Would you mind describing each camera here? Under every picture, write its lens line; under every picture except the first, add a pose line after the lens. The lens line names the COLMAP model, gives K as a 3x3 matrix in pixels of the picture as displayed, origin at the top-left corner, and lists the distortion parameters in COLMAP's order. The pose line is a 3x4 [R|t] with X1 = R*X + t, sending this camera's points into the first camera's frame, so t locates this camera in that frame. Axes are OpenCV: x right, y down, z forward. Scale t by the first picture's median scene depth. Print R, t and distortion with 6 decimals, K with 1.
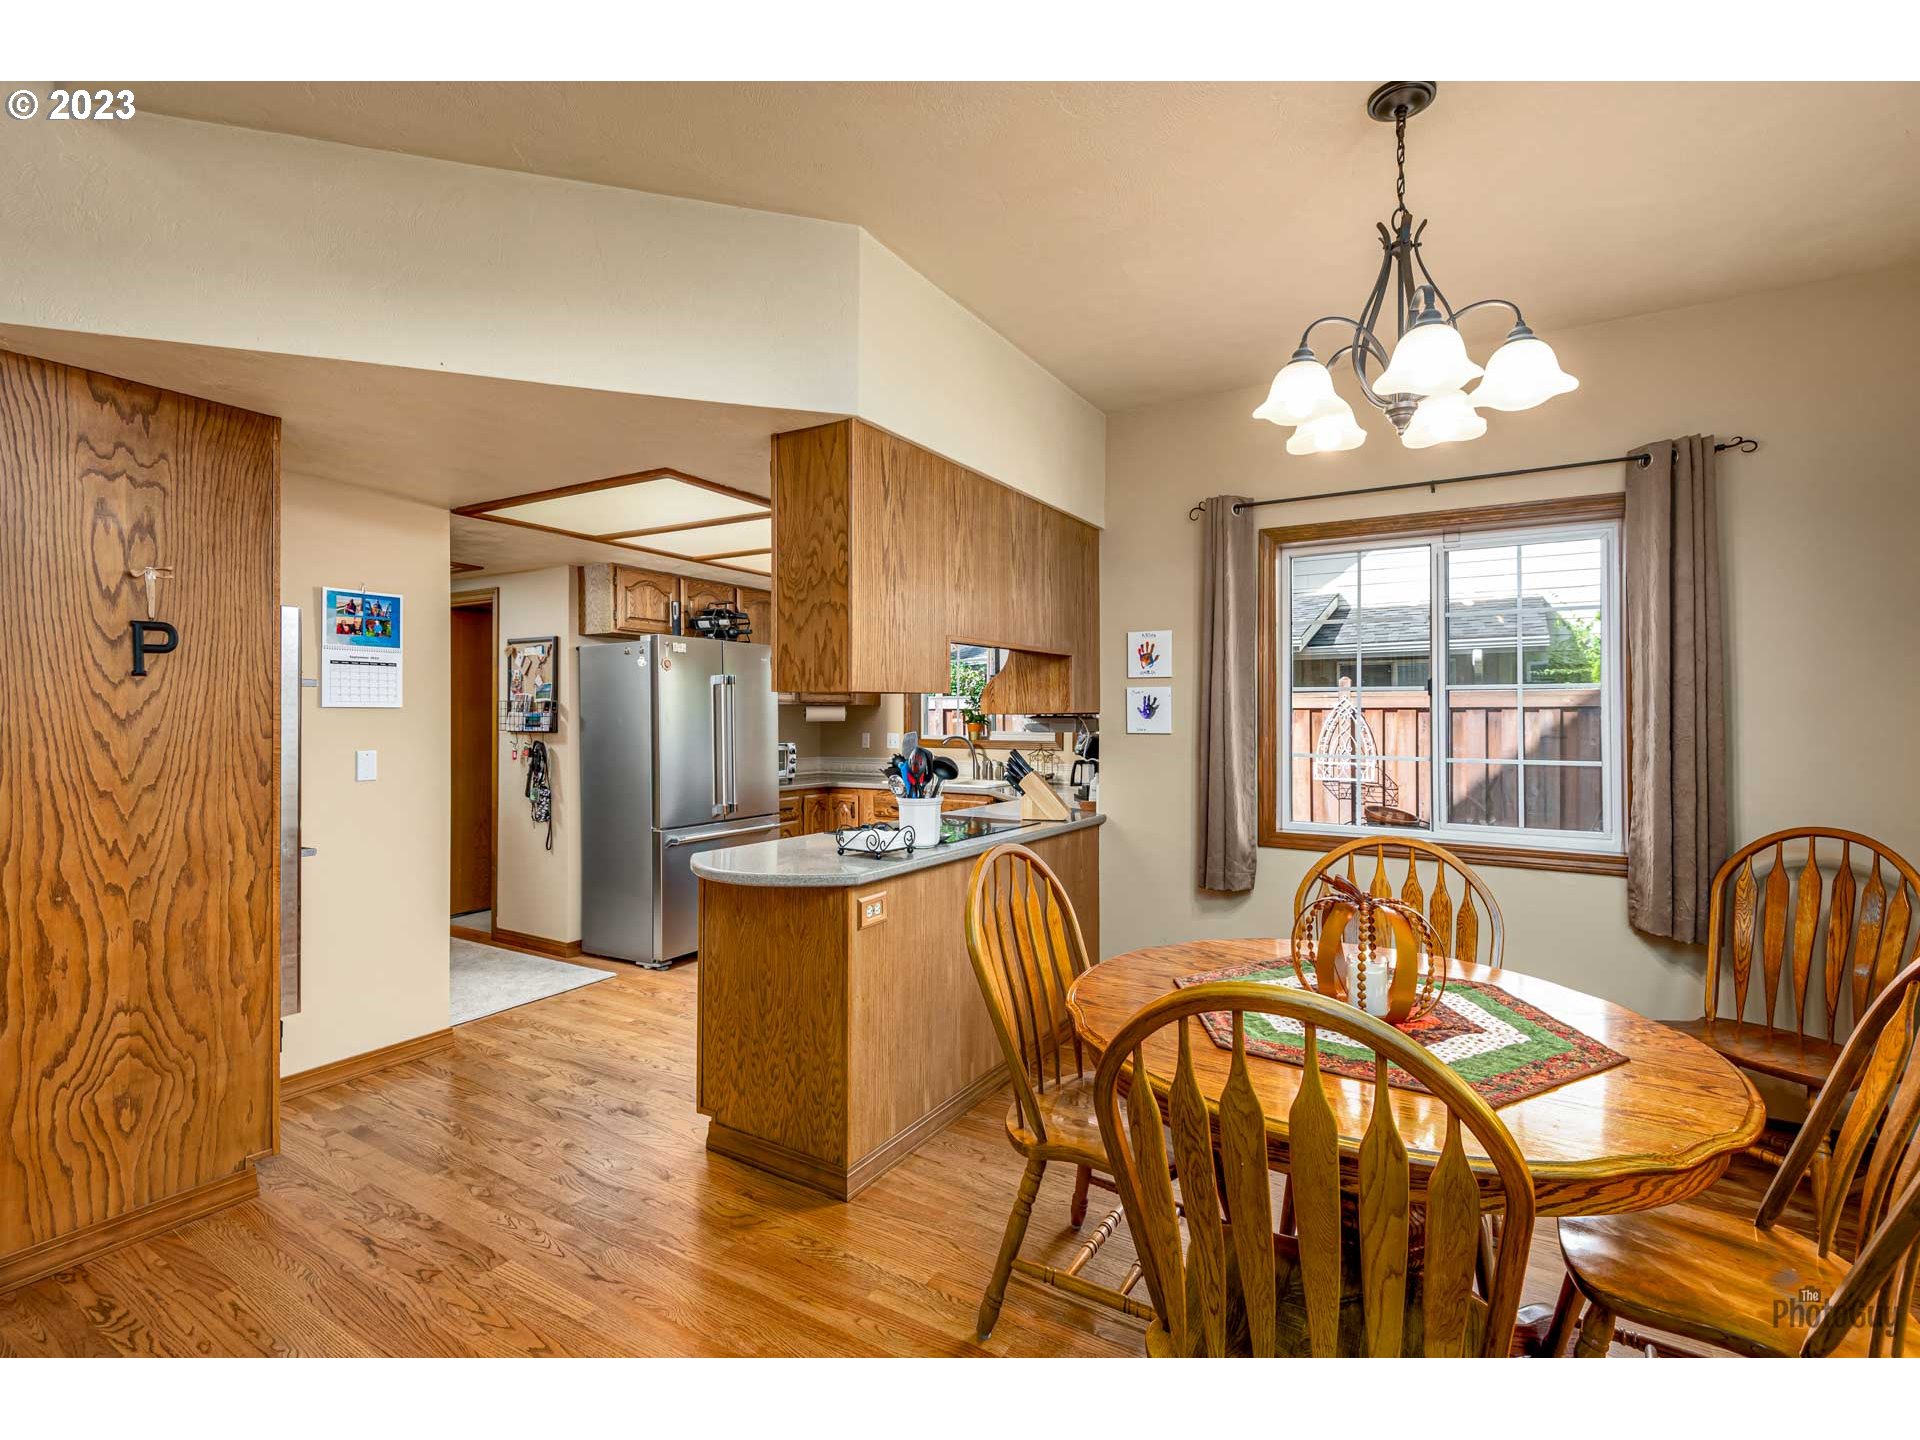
lens RADIAL K [[898.7, 0, 967.7], [0, 898.7, 704.8], [0, 0, 1]] dist [0.035015, -0.032462]
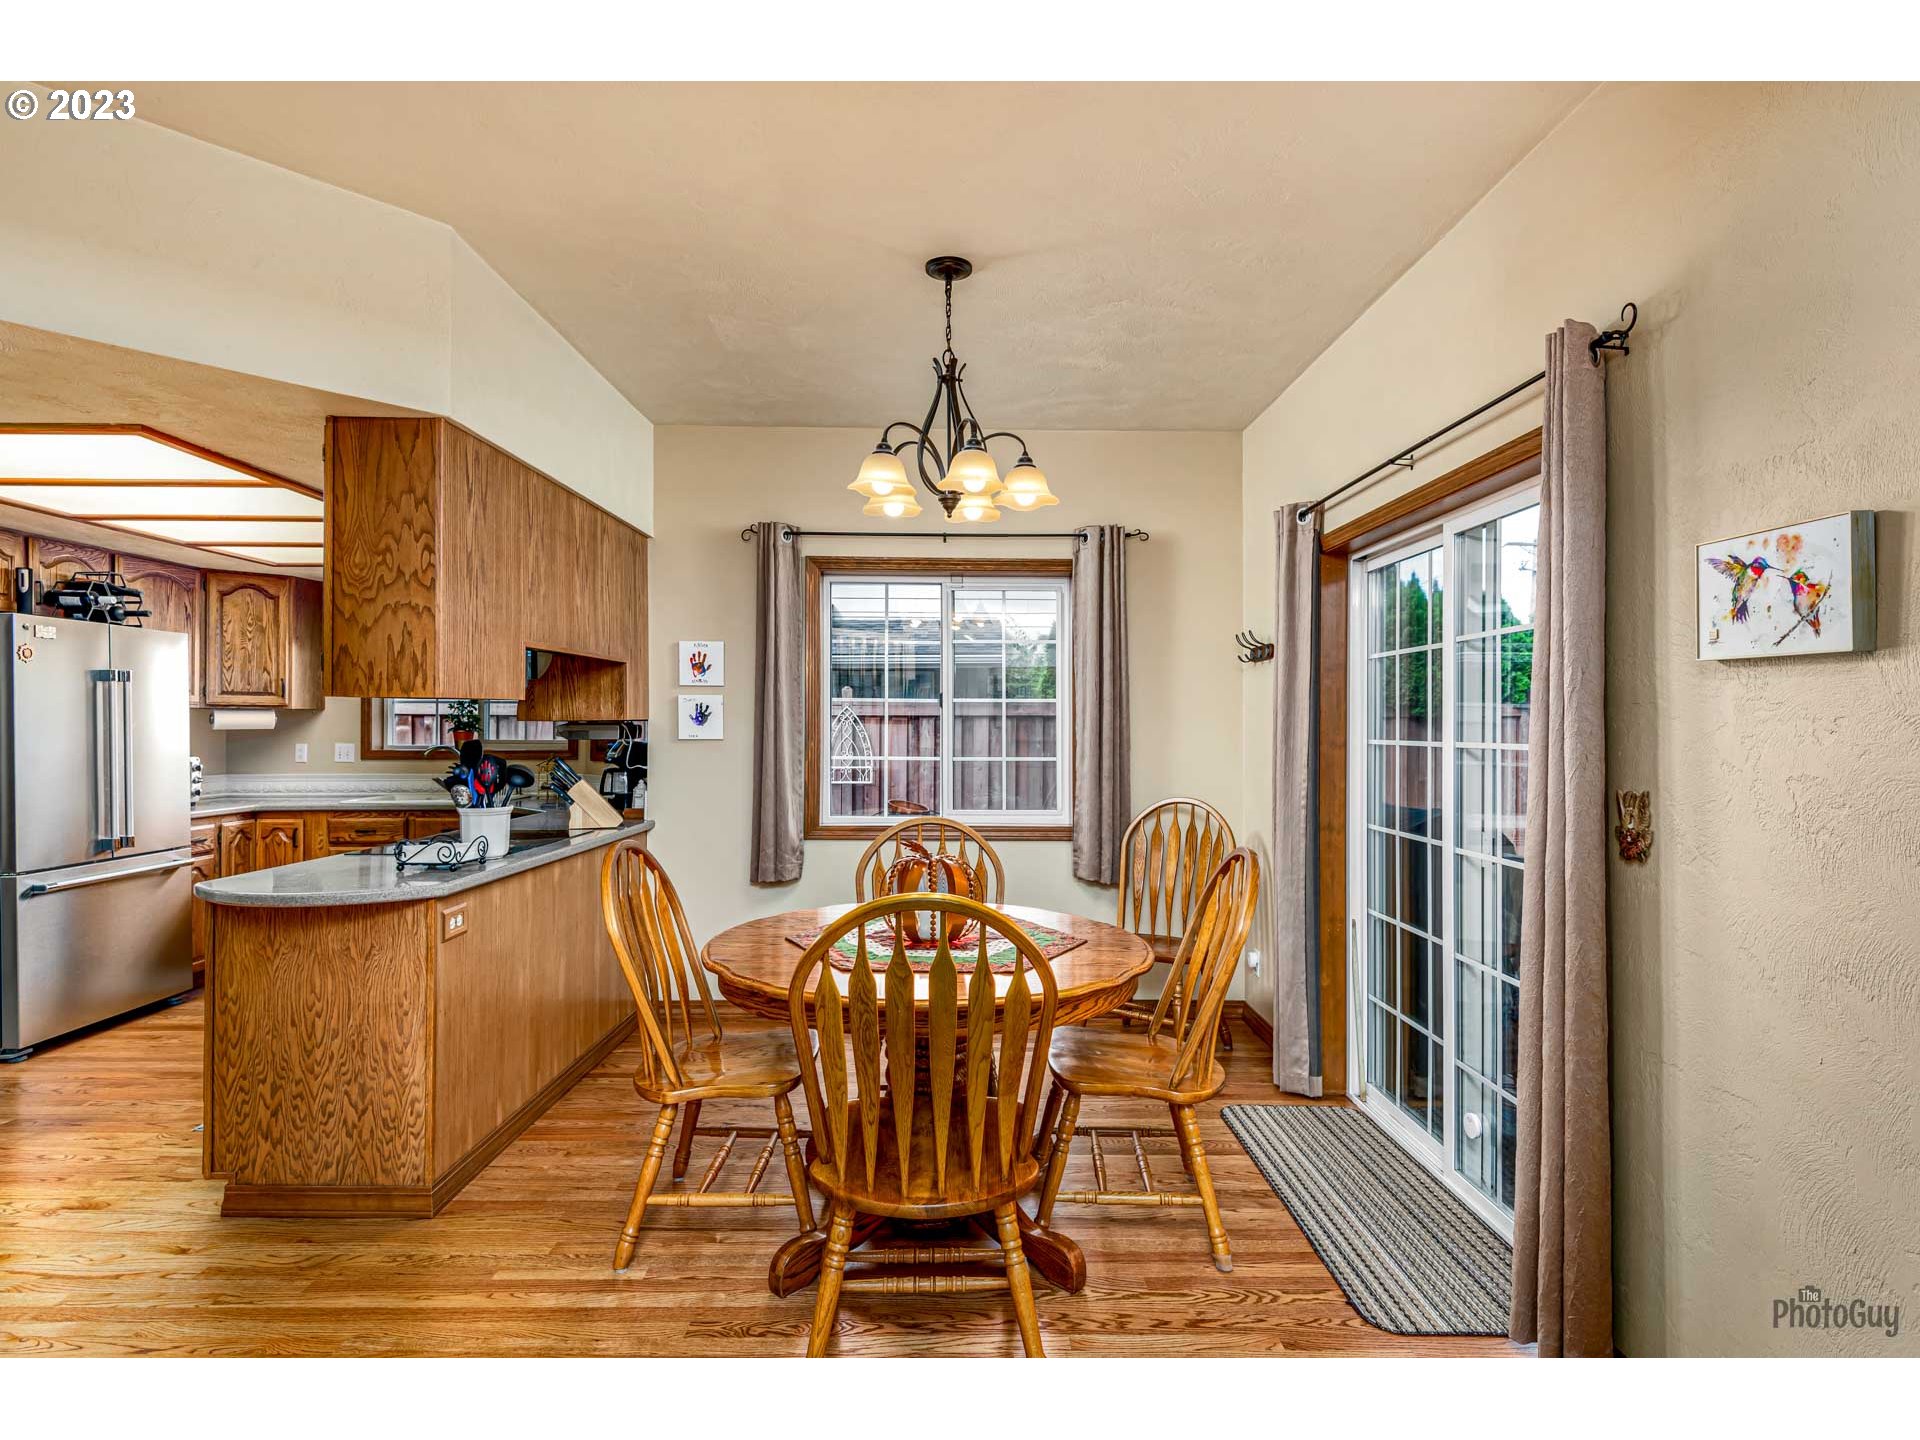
lens RADIAL K [[932.3, 0, 954.9], [0, 932.3, 705.7], [0, 0, 1]] dist [0.027077, -0.028076]
pose [[0.868909, 0.010518, 0.494860, -0.130528], [-0.007422, 0.999939, -0.008222, -0.001583], [-0.494916, 0.003471, 0.868934, -0.142311]]
